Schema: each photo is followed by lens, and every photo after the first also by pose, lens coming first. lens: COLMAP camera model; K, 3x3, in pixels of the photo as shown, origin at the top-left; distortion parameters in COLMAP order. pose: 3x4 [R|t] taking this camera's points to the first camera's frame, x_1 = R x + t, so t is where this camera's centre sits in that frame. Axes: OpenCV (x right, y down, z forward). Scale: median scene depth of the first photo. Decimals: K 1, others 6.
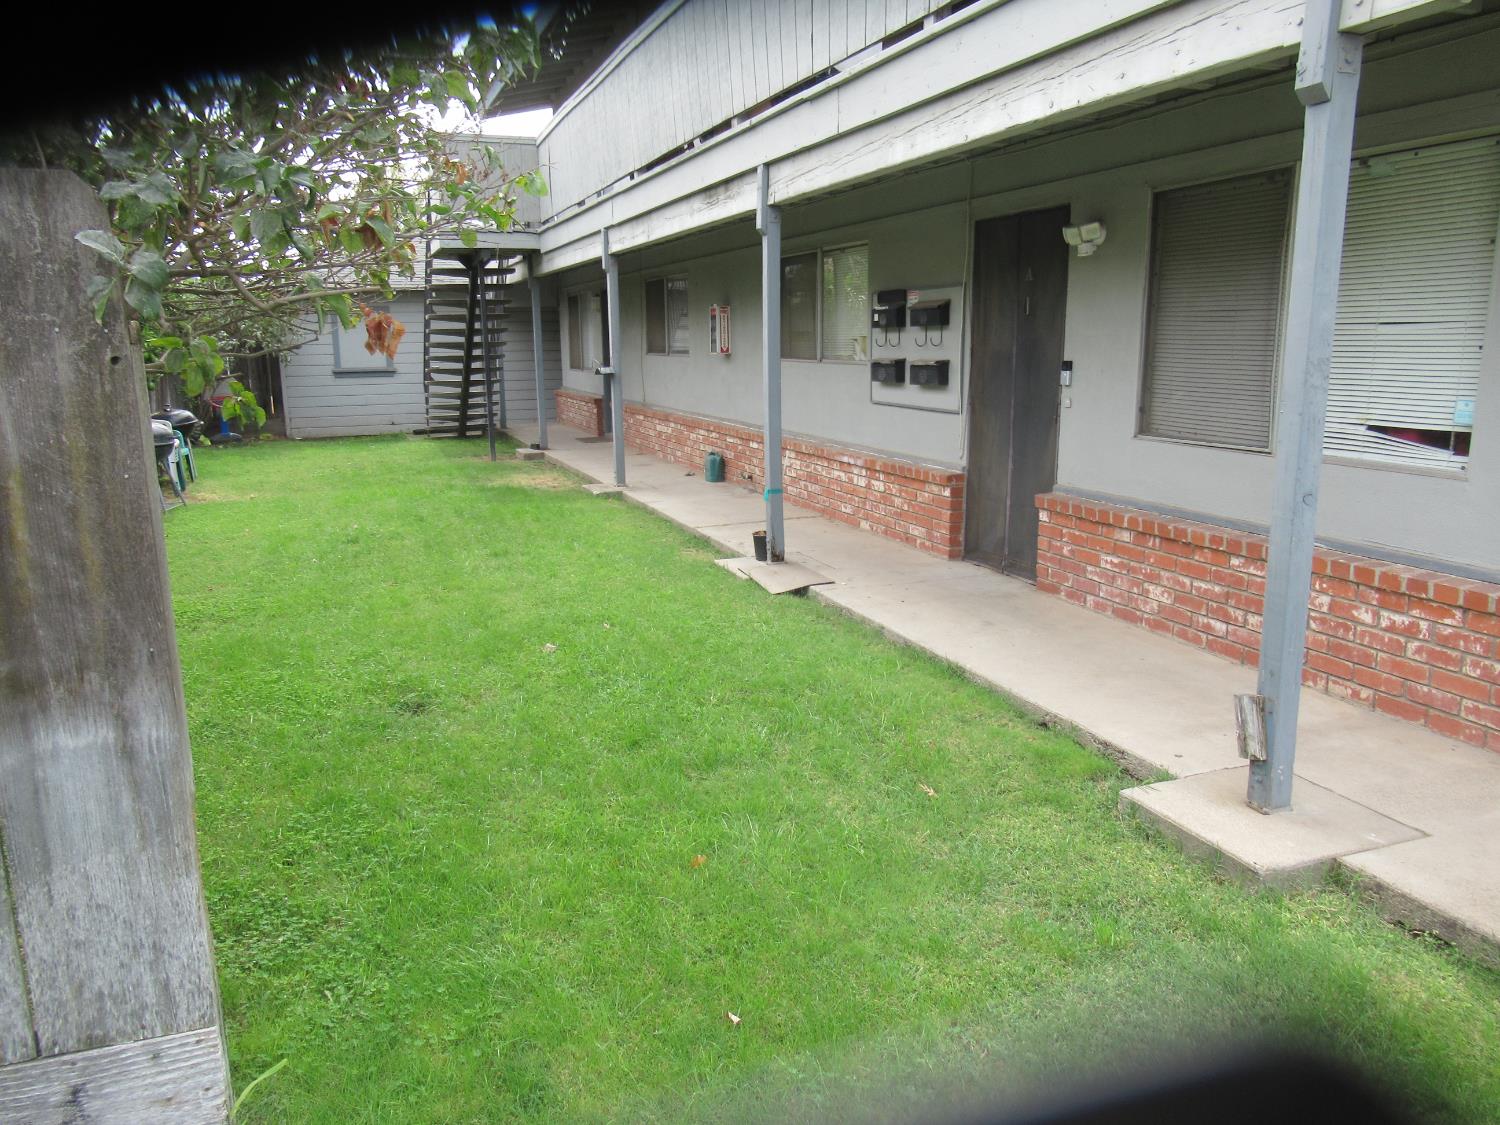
lens RADIAL K [[1112.2, 0, 748.8], [0, 1112.2, 564.3], [0, 0, 1]] dist [-0.010800, -0.000351]
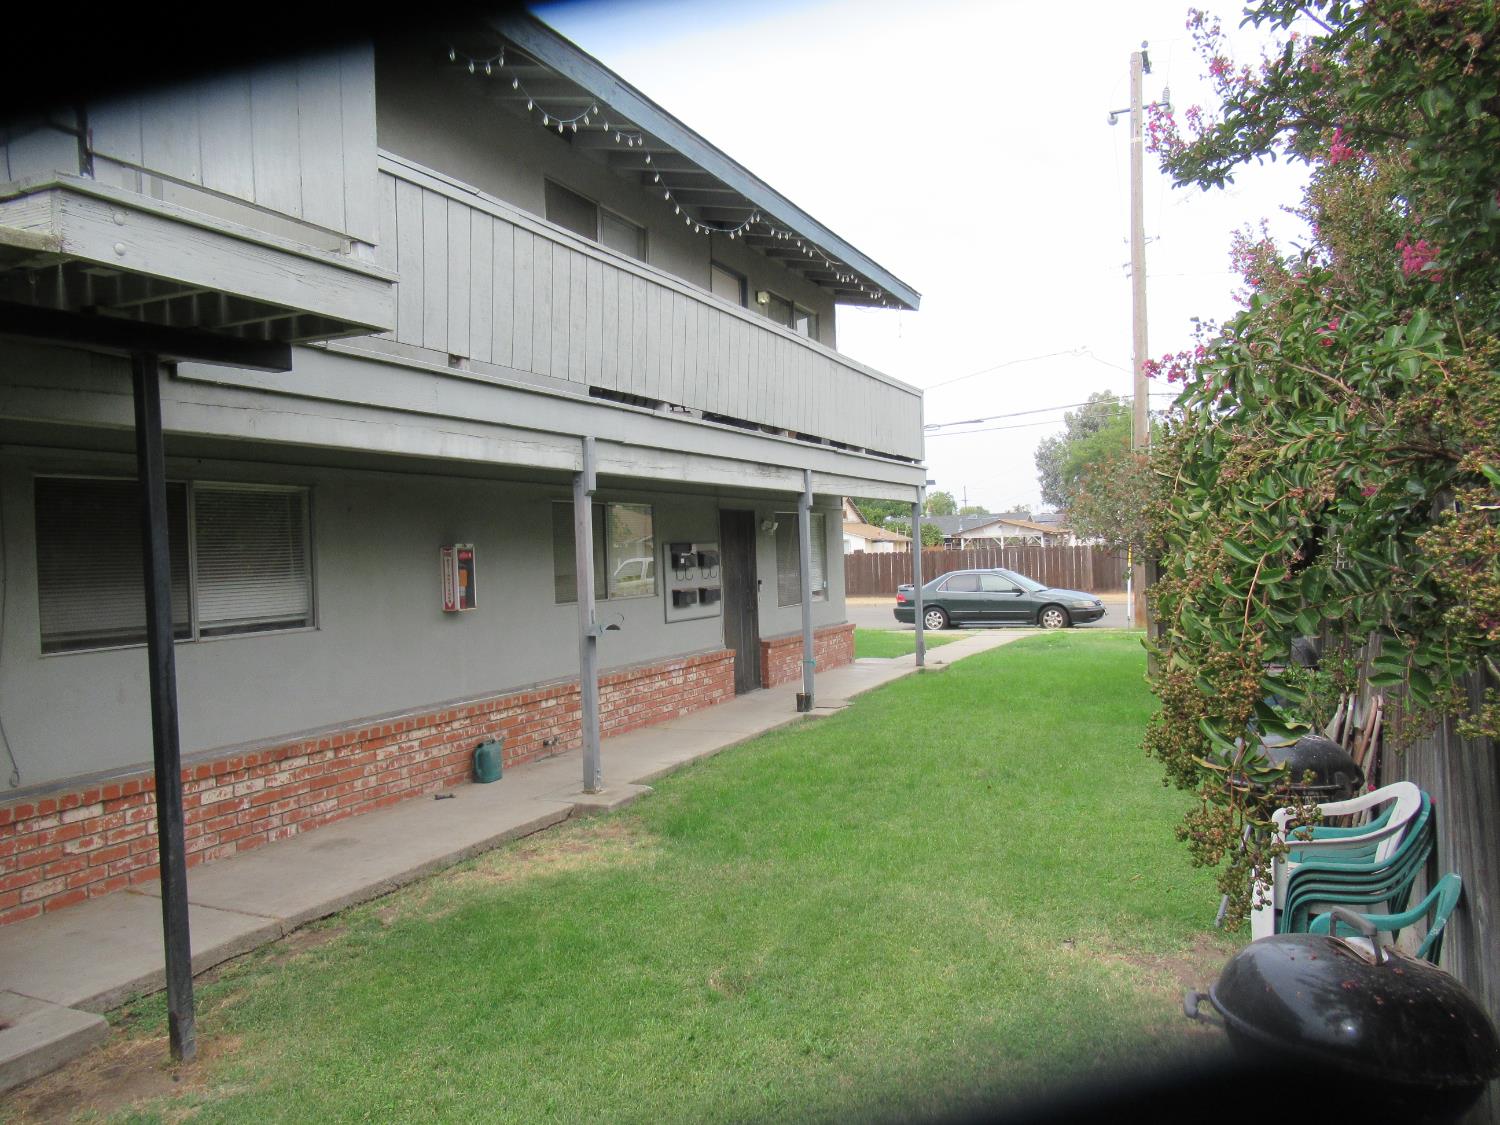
lens RADIAL K [[1112.2, 0, 748.8], [0, 1112.2, 564.3], [0, 0, 1]] dist [-0.010800, -0.000351]
pose [[-0.703553, 0.027392, 0.710115, -1.148327], [0.182638, 0.972662, 0.143432, -0.487442], [-0.686773, 0.230606, -0.689321, 2.307278]]
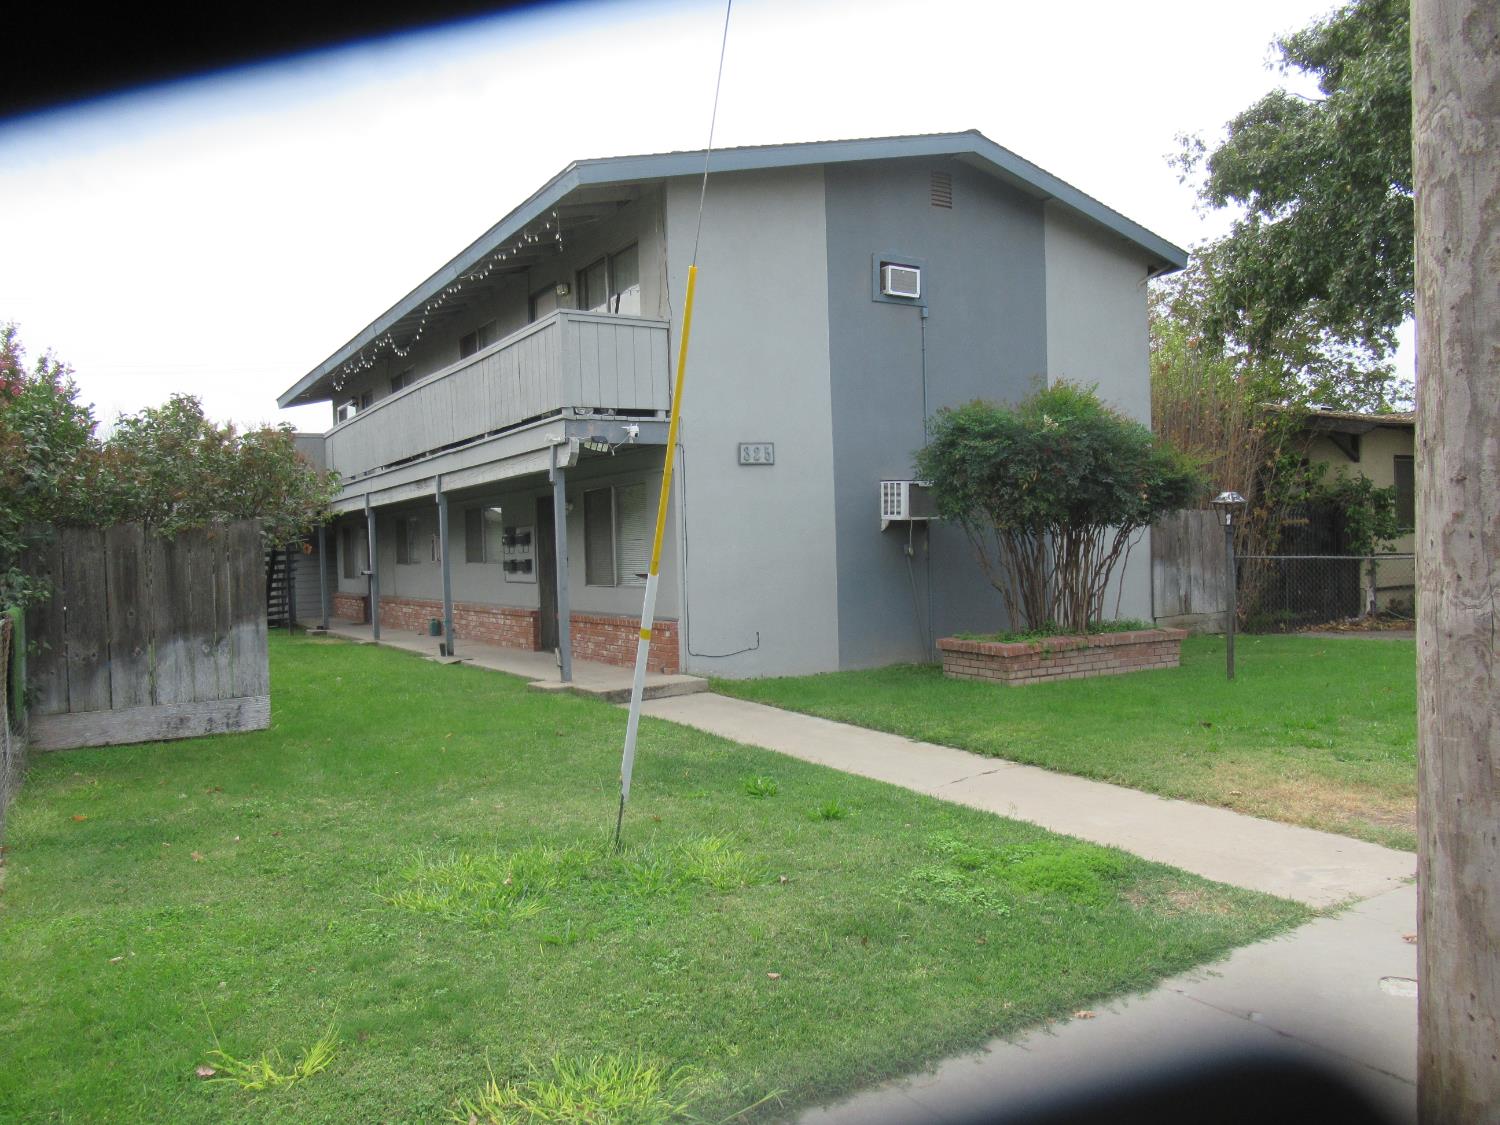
lens RADIAL K [[1112.2, 0, 748.8], [0, 1112.2, 564.3], [0, 0, 1]] dist [-0.010800, -0.000351]
pose [[0.980599, -0.025053, 0.194419, 0.190290], [0.061865, 0.980665, -0.185661, 0.276213], [-0.186008, 0.194086, 0.963188, -1.260991]]
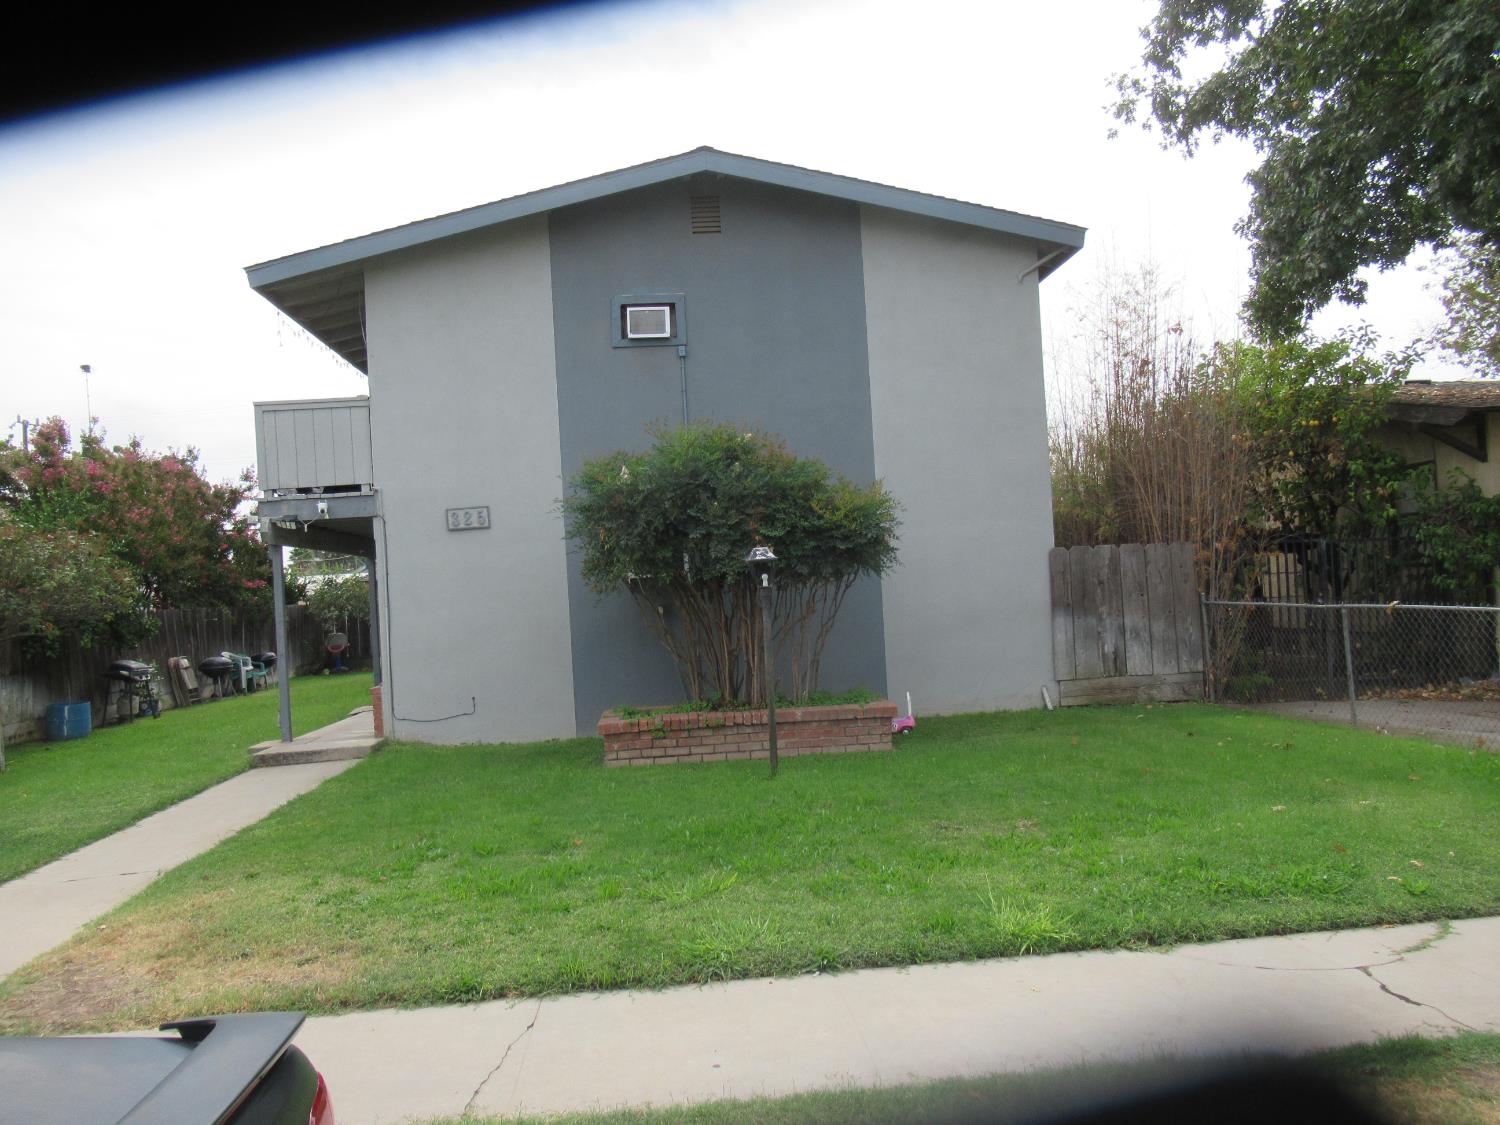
lens RADIAL K [[1112.2, 0, 748.8], [0, 1112.2, 564.3], [0, 0, 1]] dist [-0.010800, -0.000351]
pose [[0.960068, -0.054657, -0.274375, 1.540350], [-0.007215, 0.975567, -0.219584, 0.229632], [0.279673, 0.212796, 0.936216, -1.101761]]
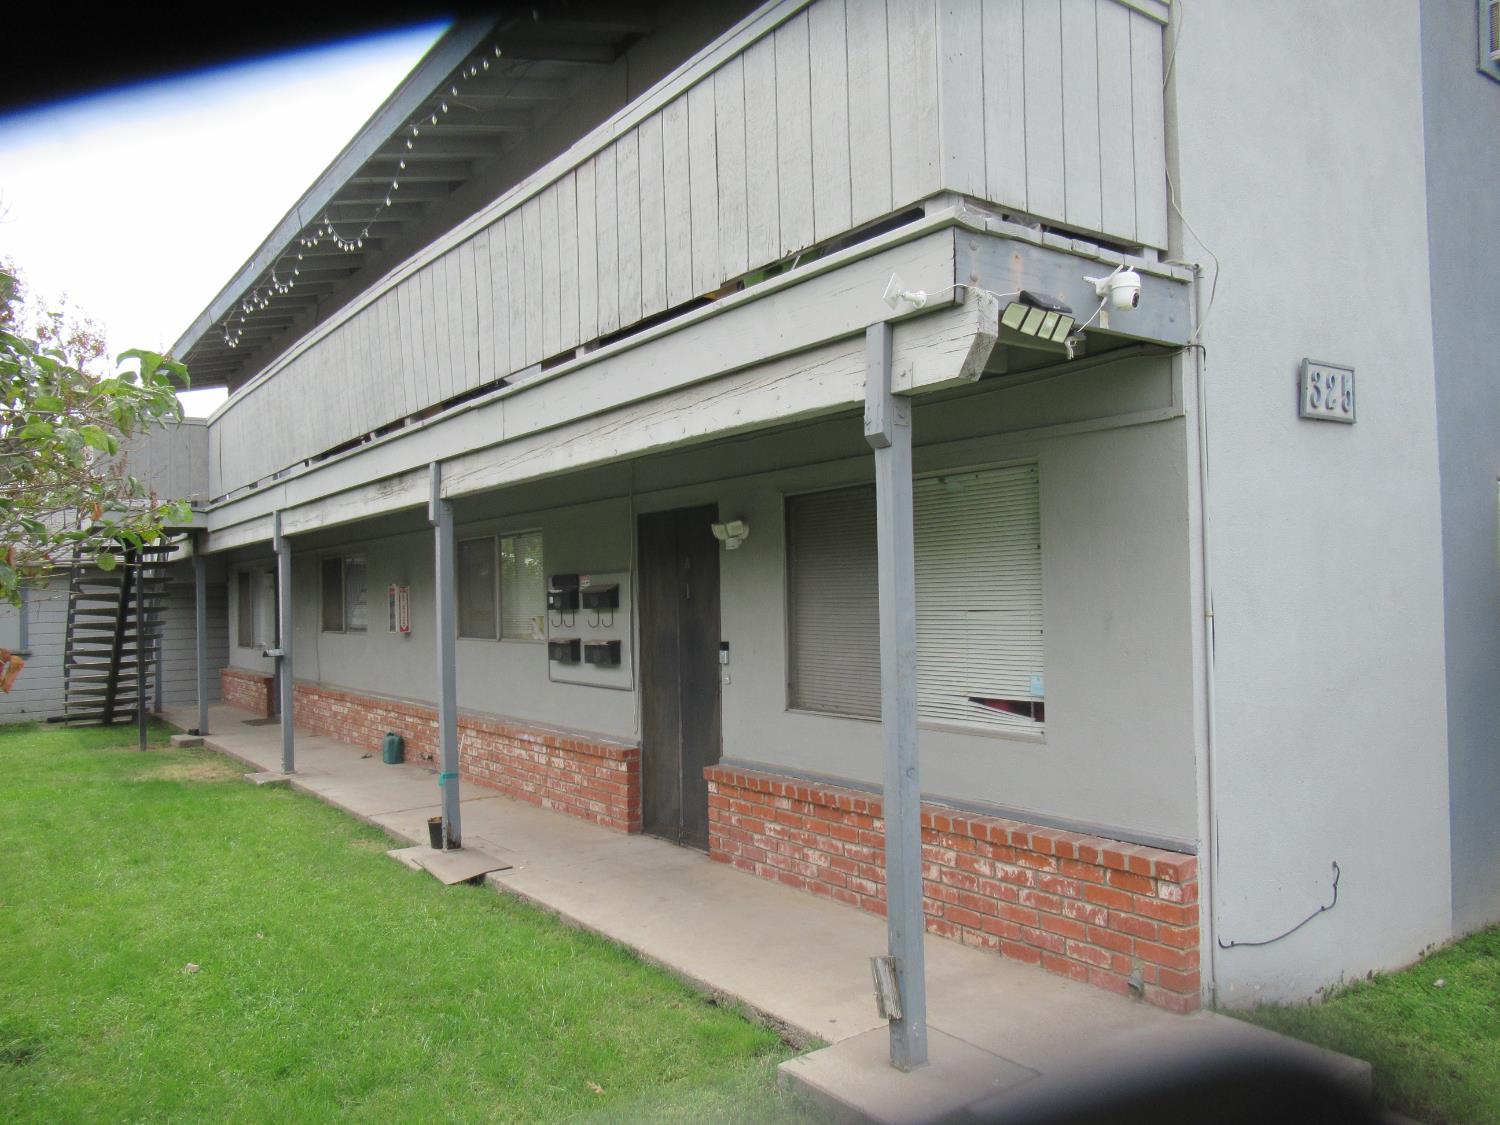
lens RADIAL K [[1112.2, 0, 748.8], [0, 1112.2, 564.3], [0, 0, 1]] dist [-0.010800, -0.000351]
pose [[0.963895, -0.006234, 0.266209, 0.019051], [0.067715, 0.972600, -0.222405, -0.011988], [-0.257528, 0.232401, 0.937907, -0.040752]]
